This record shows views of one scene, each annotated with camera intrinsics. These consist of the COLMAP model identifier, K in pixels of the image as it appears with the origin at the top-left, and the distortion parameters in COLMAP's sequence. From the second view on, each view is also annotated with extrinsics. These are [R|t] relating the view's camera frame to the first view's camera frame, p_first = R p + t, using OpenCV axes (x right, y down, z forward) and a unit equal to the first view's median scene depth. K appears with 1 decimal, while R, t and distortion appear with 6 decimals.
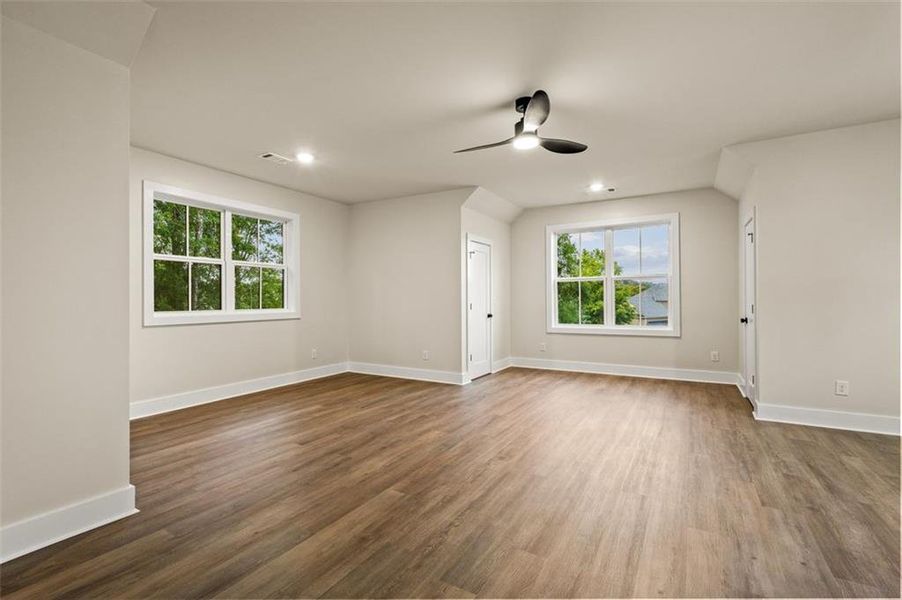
lens RADIAL K [[413.9, 0, 451.0], [0, 413.9, 300.0], [0, 0, 1]] dist [0.013318, -0.003885]
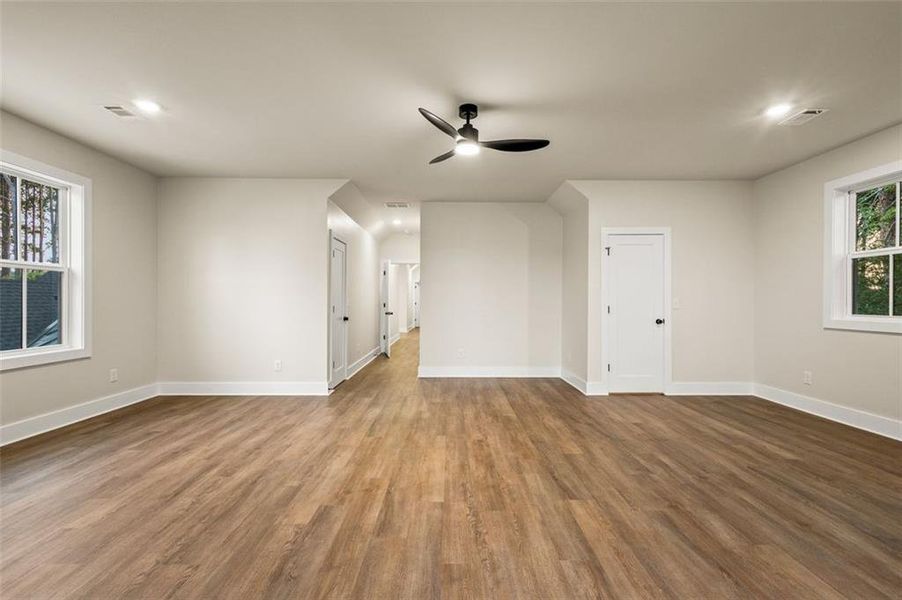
lens RADIAL K [[413.9, 0, 451.0], [0, 413.9, 300.0], [0, 0, 1]] dist [0.013318, -0.003885]
pose [[-0.863051, 0.000879, -0.505116, 0.687510], [-0.000307, 0.999997, 0.002265, -0.008143], [0.505117, 0.002110, -0.863048, 1.738879]]
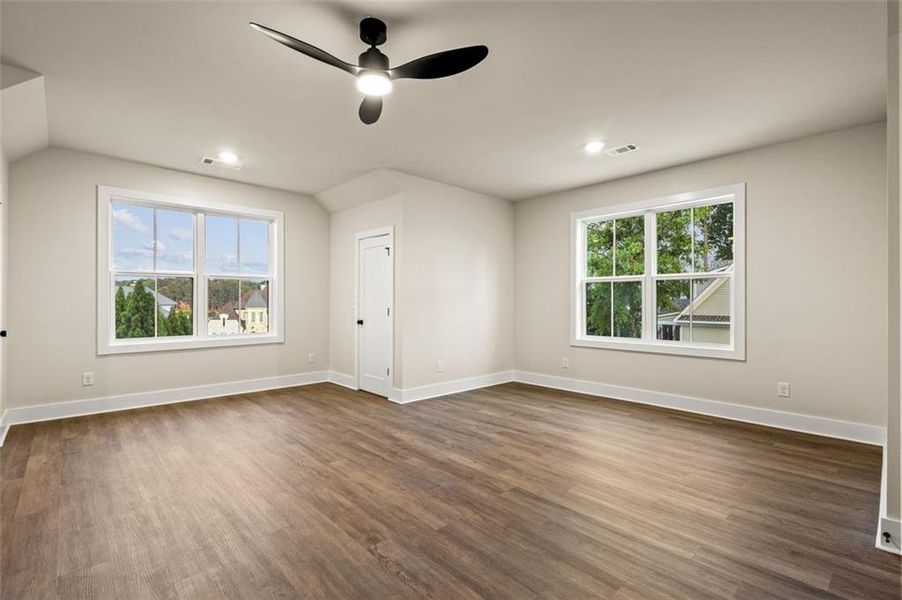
lens RADIAL K [[413.9, 0, 451.0], [0, 413.9, 300.0], [0, 0, 1]] dist [0.013318, -0.003885]
pose [[0.287388, 0.010338, 0.957758, -0.439360], [-0.003646, 0.999946, -0.009700, -0.001447], [-0.957807, -0.000704, 0.287410, 0.613775]]
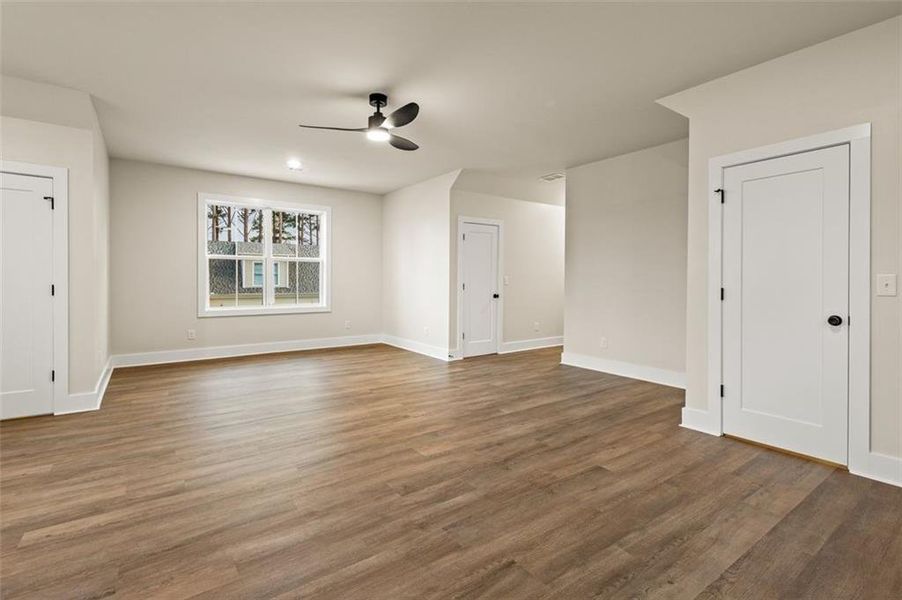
lens RADIAL K [[418.5, 0, 449.7], [0, 418.5, 279.1], [0, 0, 1]] dist [0.010332, -0.000232]
pose [[-0.911243, -0.001469, 0.411866, -0.420201], [-0.001336, 0.999999, 0.000610, -0.001674], [-0.411866, 0.000006, -0.911244, 1.799716]]
